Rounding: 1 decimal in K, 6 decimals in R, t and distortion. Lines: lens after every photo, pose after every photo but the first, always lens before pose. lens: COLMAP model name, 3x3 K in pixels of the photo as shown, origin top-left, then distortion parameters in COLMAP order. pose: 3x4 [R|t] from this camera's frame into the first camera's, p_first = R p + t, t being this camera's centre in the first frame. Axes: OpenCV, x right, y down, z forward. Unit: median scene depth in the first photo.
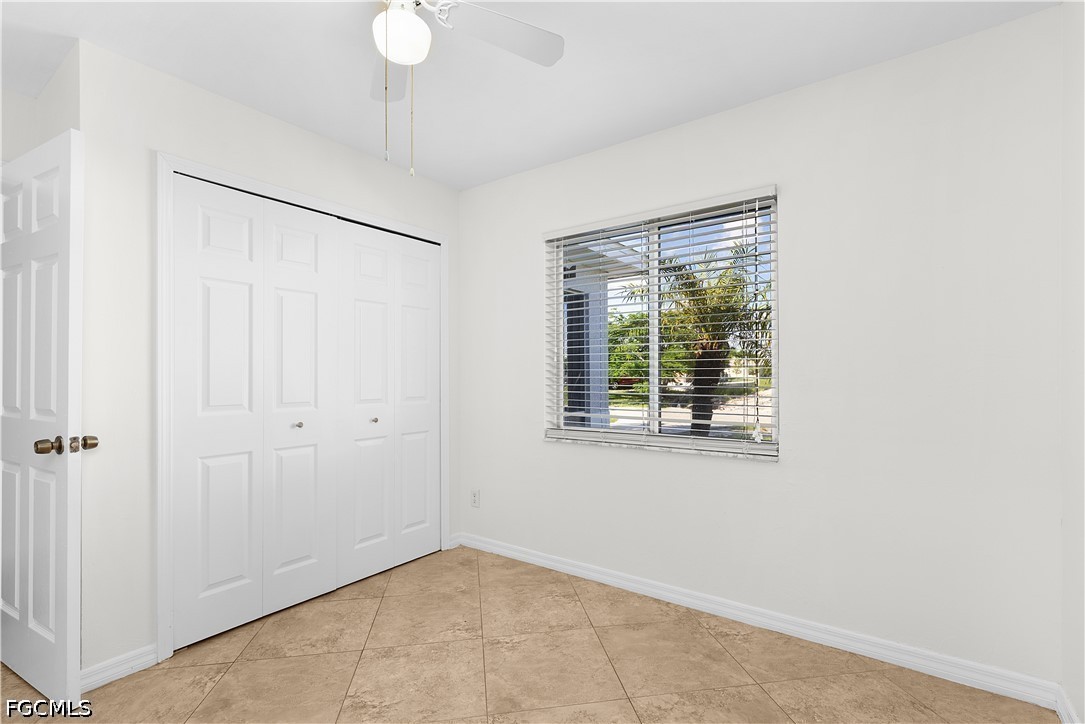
lens RADIAL K [[493.7, 0, 547.2], [0, 493.7, 366.9], [0, 0, 1]] dist [0.005525, -0.000122]
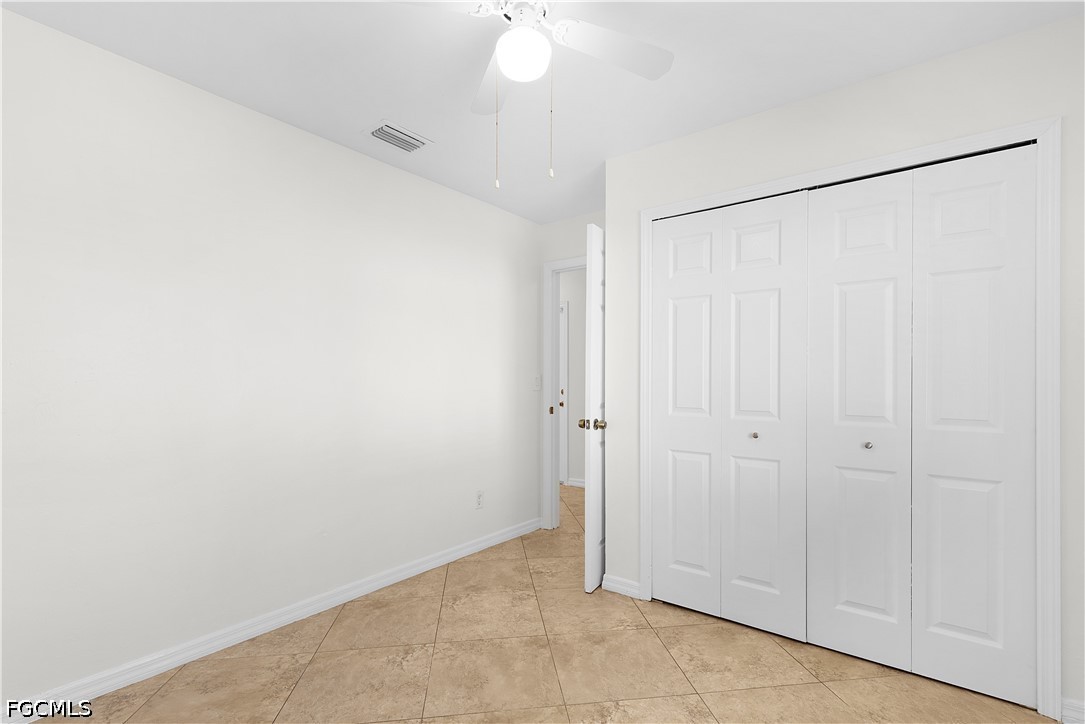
lens RADIAL K [[493.7, 0, 559.0], [0, 493.7, 380.2], [0, 0, 1]] dist [0.005525, -0.000122]
pose [[0.000707, -0.003119, -0.999995, 0.443377], [0.004939, 0.999983, -0.003116, 0.015766], [0.999988, -0.004936, 0.000723, 0.661573]]
